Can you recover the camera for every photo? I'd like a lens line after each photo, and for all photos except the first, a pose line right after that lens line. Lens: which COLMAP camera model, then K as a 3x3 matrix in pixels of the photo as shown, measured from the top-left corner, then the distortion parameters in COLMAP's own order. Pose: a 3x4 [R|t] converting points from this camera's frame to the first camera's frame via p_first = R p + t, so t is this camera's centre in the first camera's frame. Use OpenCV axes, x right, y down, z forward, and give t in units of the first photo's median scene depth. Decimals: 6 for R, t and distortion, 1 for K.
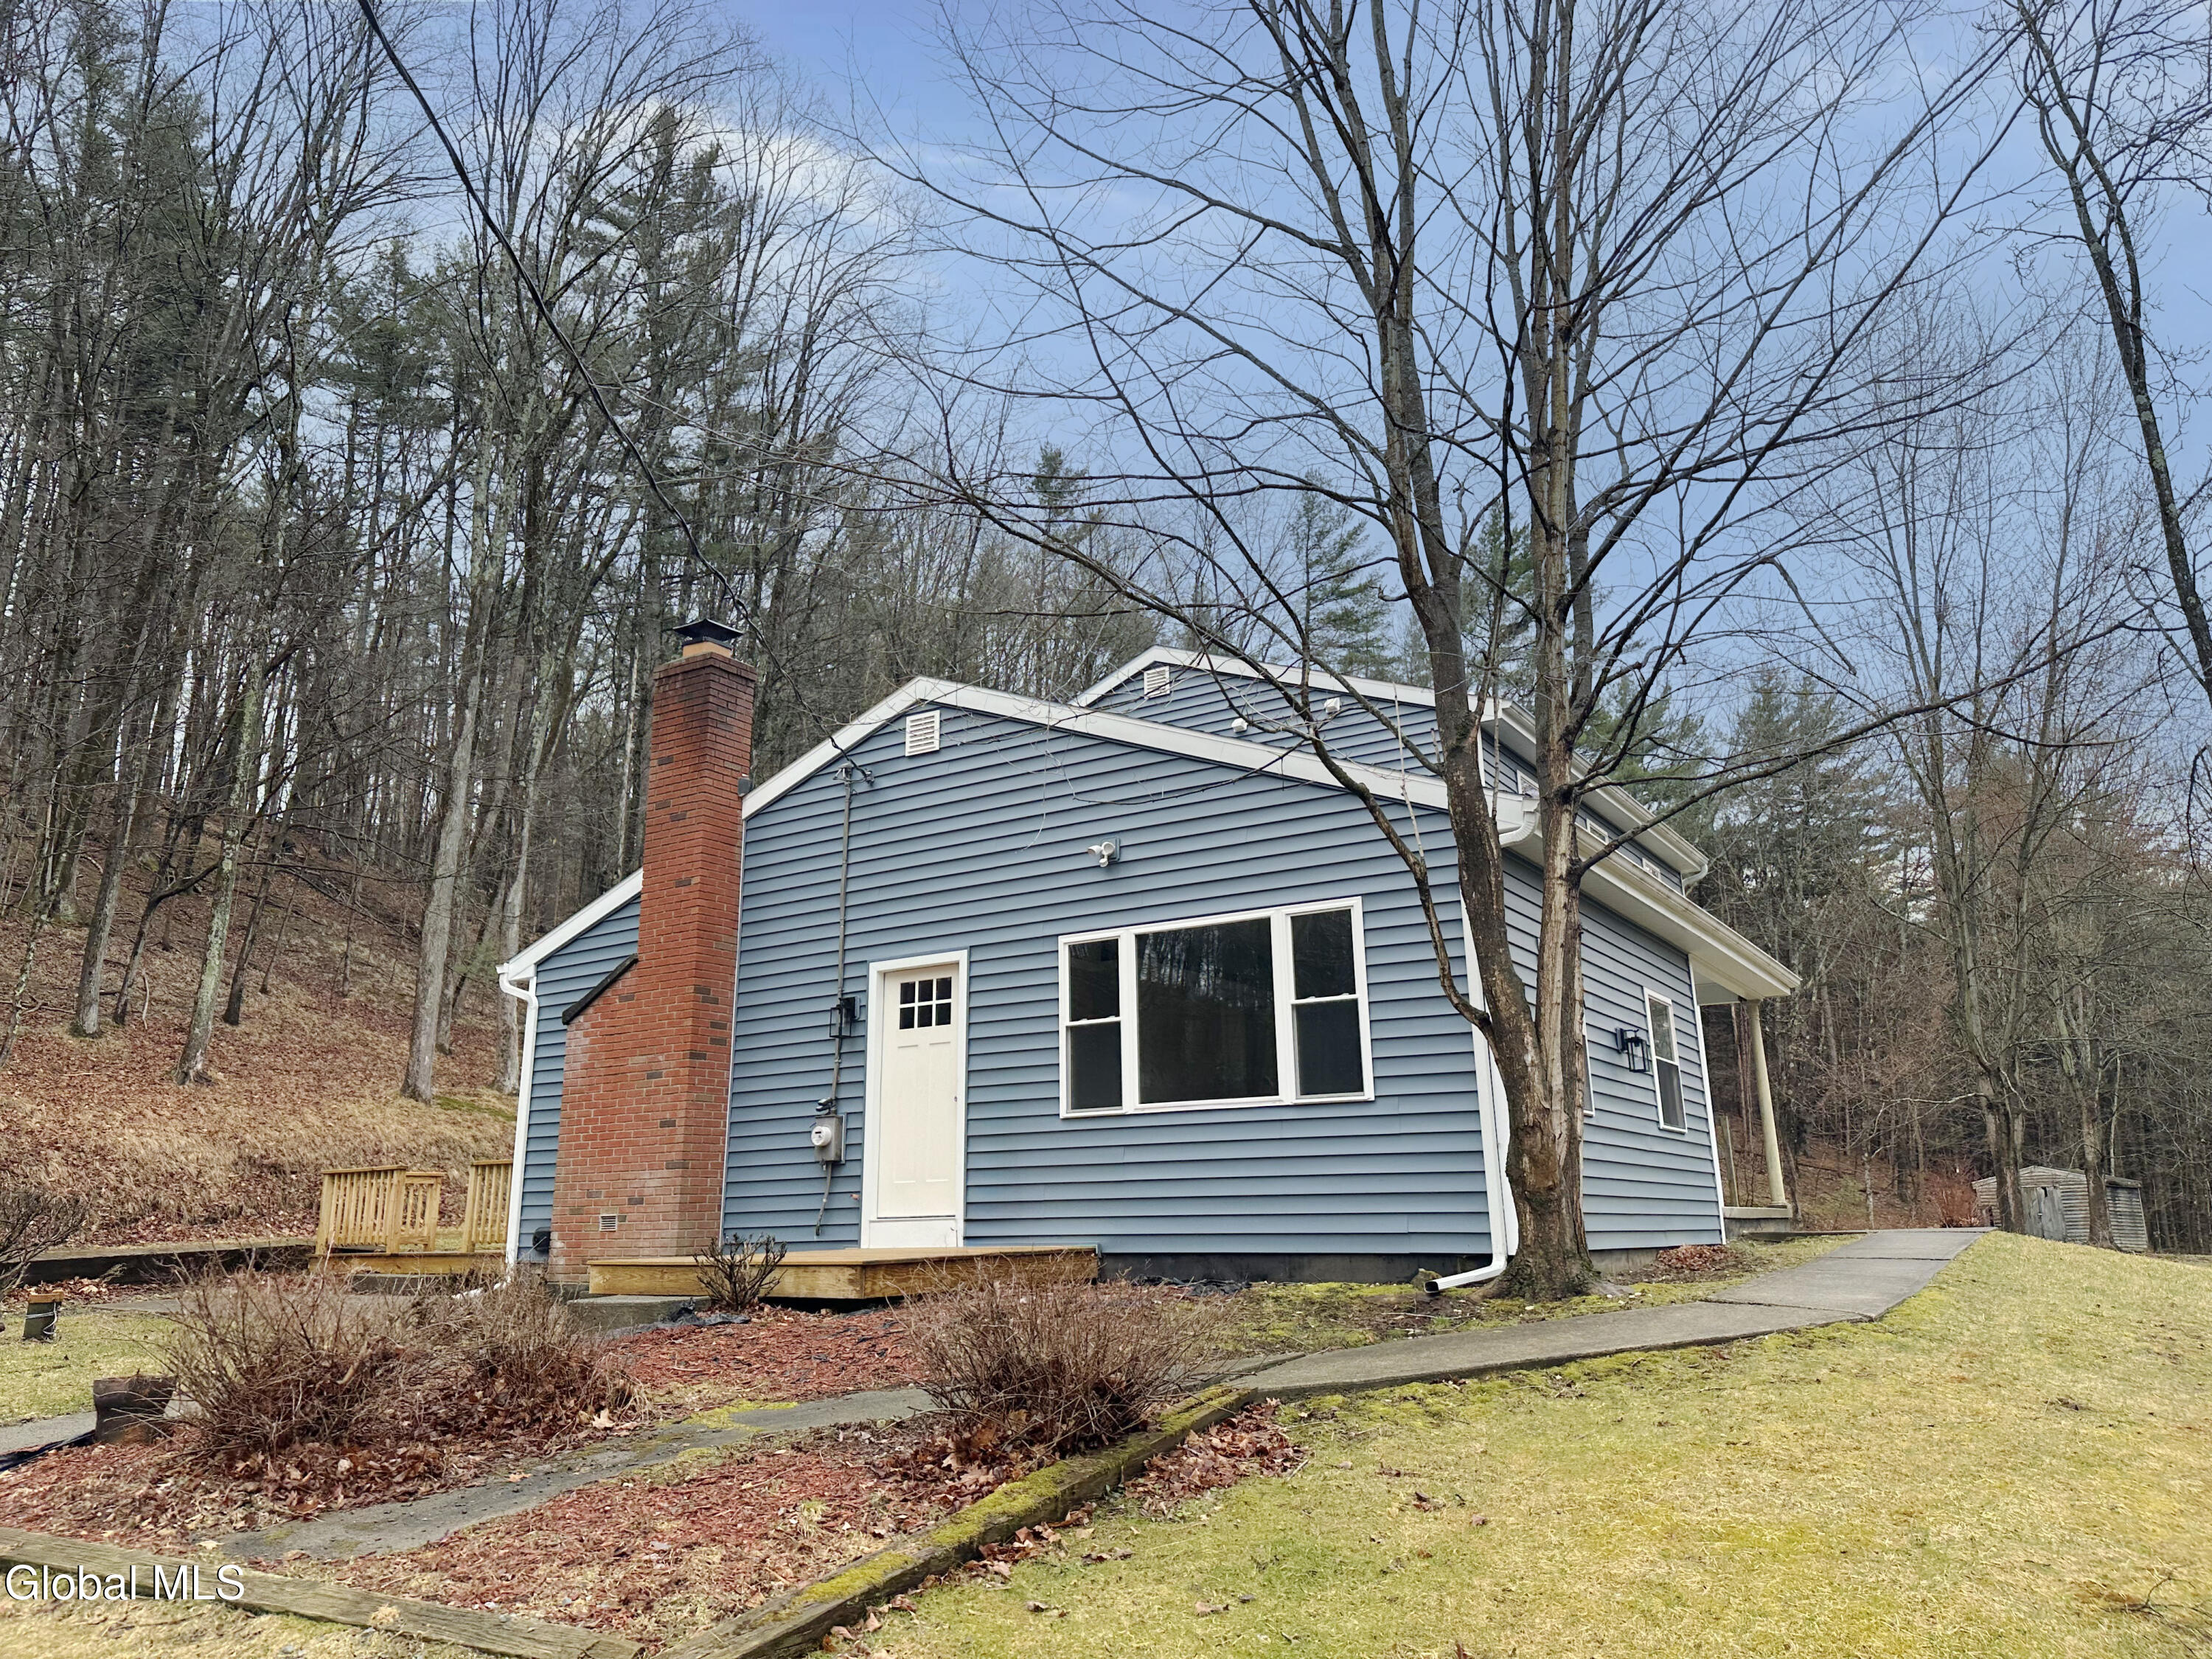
lens RADIAL K [[1559.5, 0, 1106.0], [0, 1559.5, 829.5], [0, 0, 1]] dist [-0.000626, -0.000095]
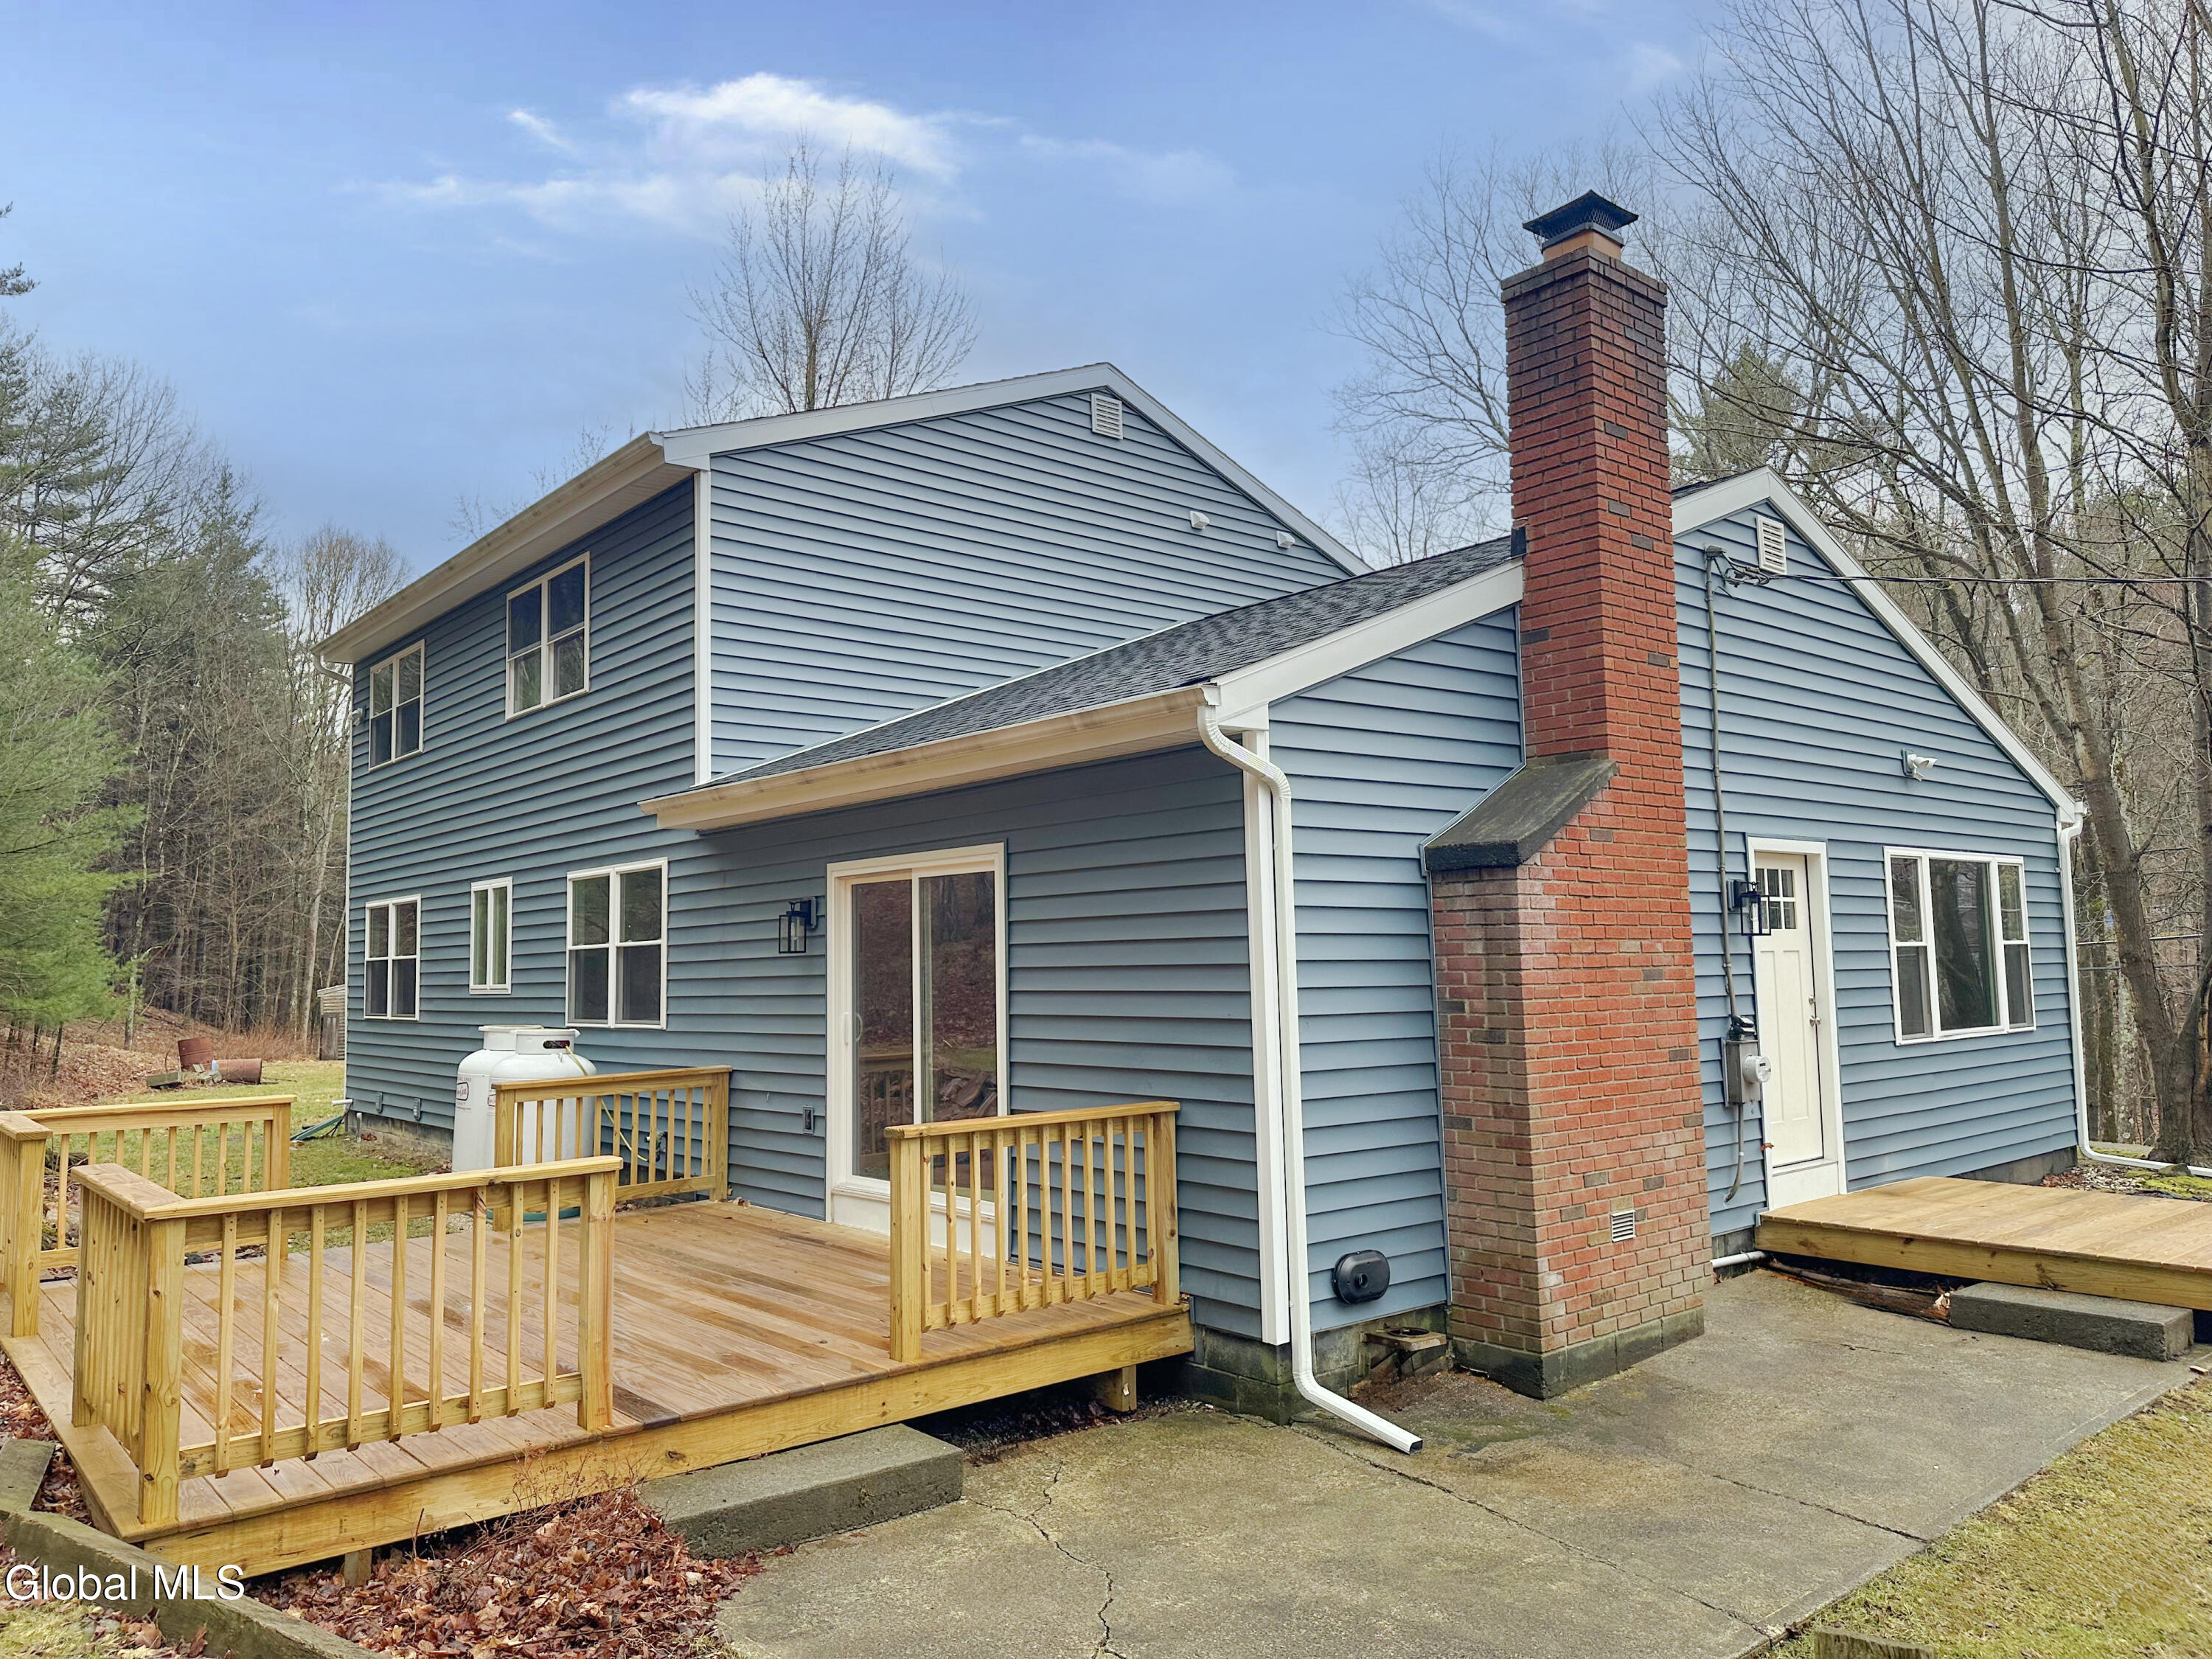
lens RADIAL K [[1559.5, 0, 1106.0], [0, 1559.5, 829.5], [0, 0, 1]] dist [-0.000626, -0.000095]
pose [[0.289938, 0.090058, 0.952799, -0.946035], [-0.222067, 0.974722, -0.024555, 0.167374], [-0.930926, -0.204466, 0.302608, 1.042510]]
